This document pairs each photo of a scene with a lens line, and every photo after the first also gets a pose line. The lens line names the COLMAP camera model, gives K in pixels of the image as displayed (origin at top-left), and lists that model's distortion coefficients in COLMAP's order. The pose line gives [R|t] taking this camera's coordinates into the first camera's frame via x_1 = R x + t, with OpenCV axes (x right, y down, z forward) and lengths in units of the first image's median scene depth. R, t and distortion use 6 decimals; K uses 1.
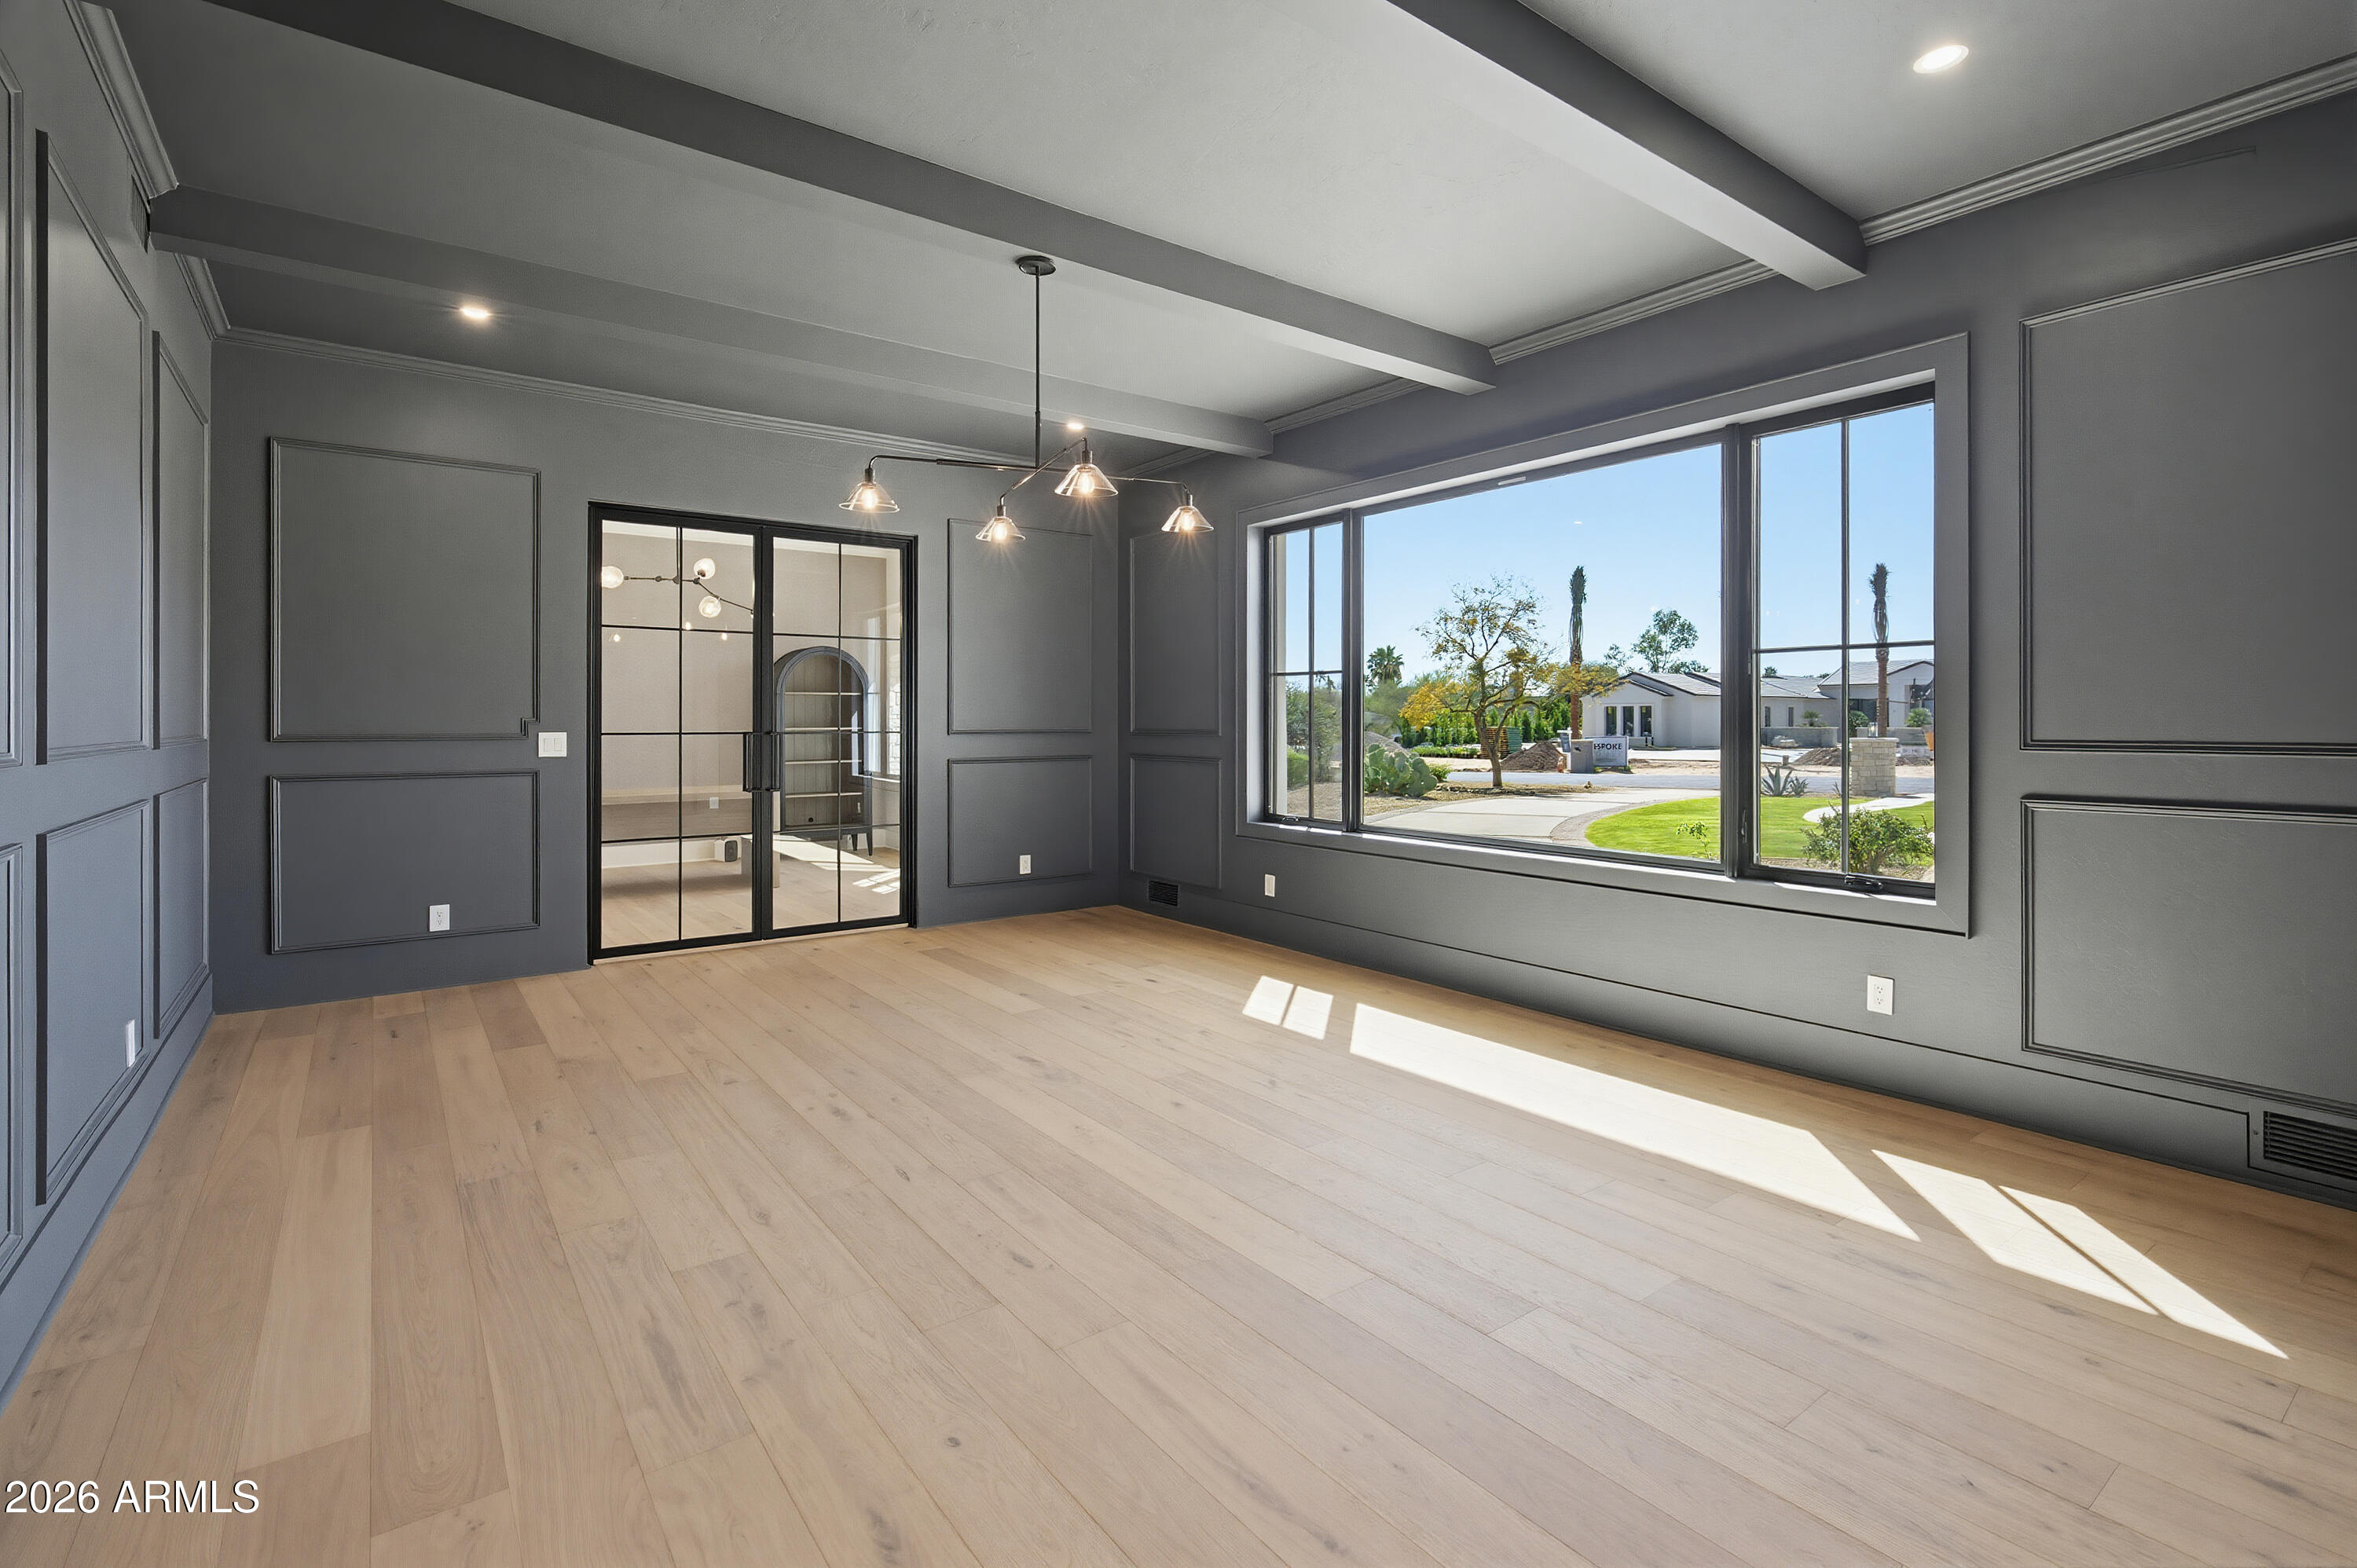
lens RADIAL K [[1081.7, 0, 1176.9], [0, 1081.7, 714.8], [0, 0, 1]] dist [-0.005279, -0.000462]
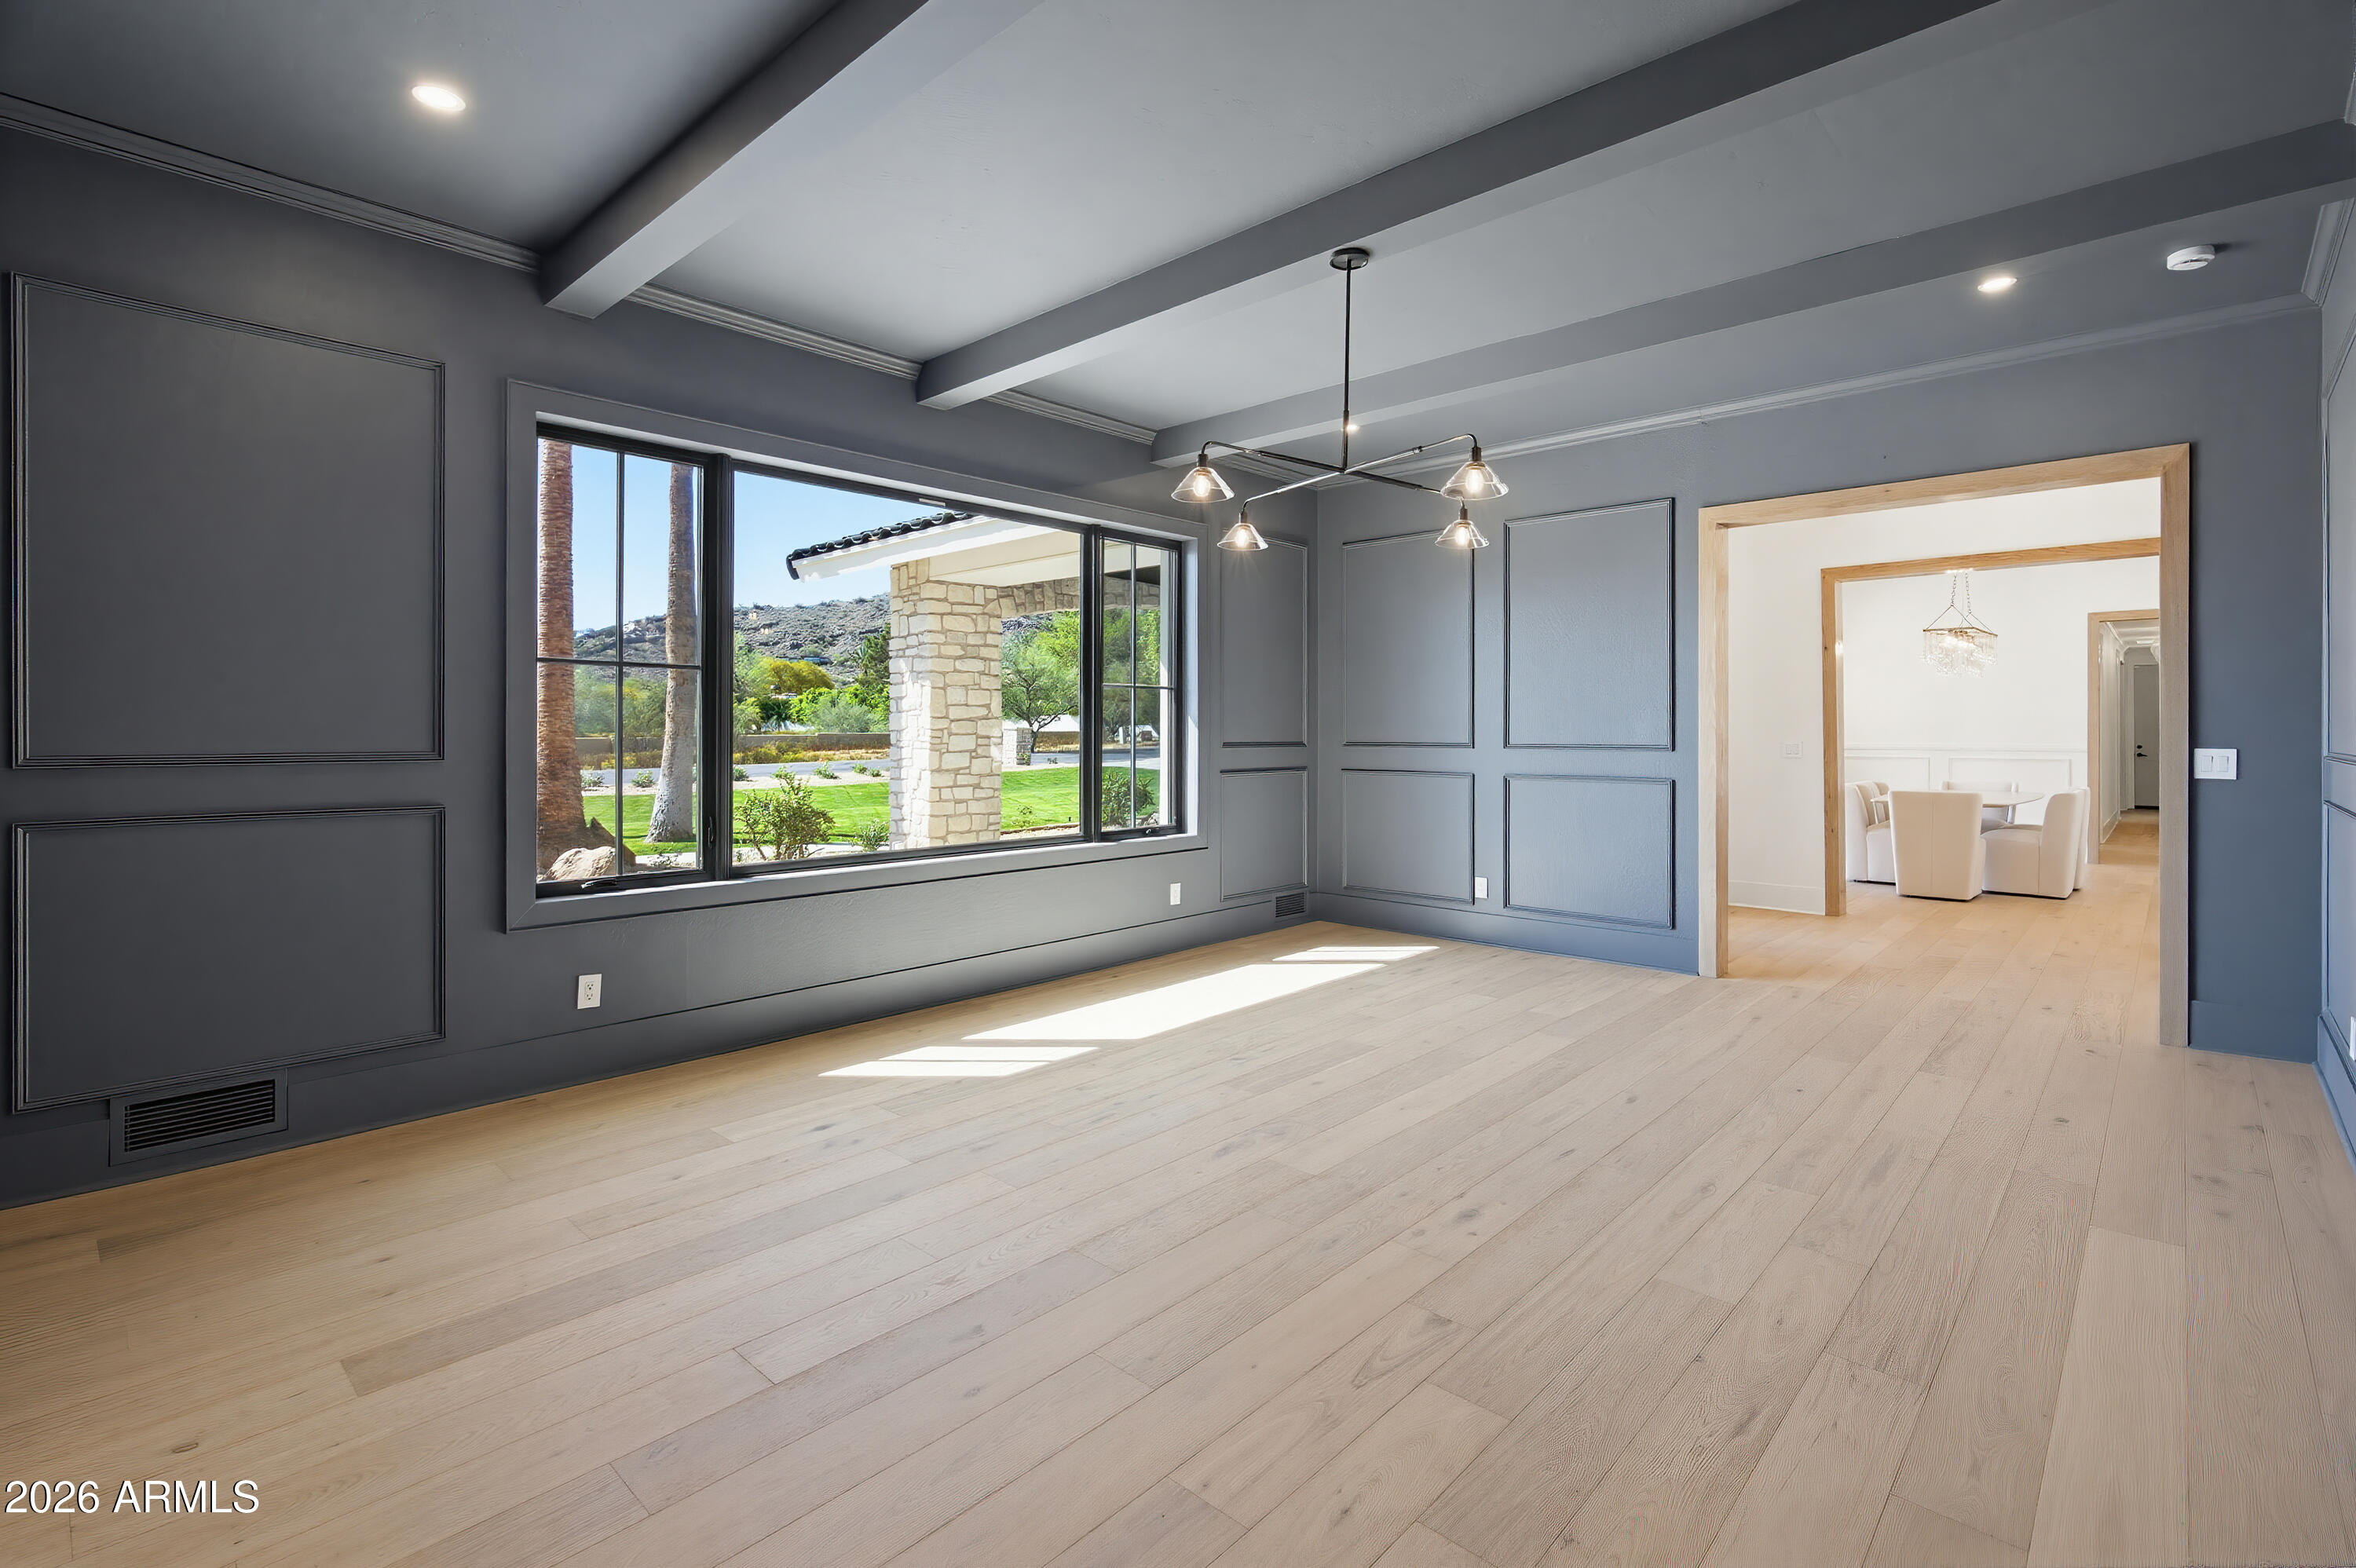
lens RADIAL K [[1081.2, 0, 1175.2], [0, 1081.2, 744.0], [0, 0, 1]] dist [-0.005279, -0.000462]
pose [[-0.180646, -0.013256, 0.983459, -0.758401], [-0.006603, 0.999903, 0.012265, 0.001022], [-0.983526, -0.004279, -0.180716, 0.965165]]
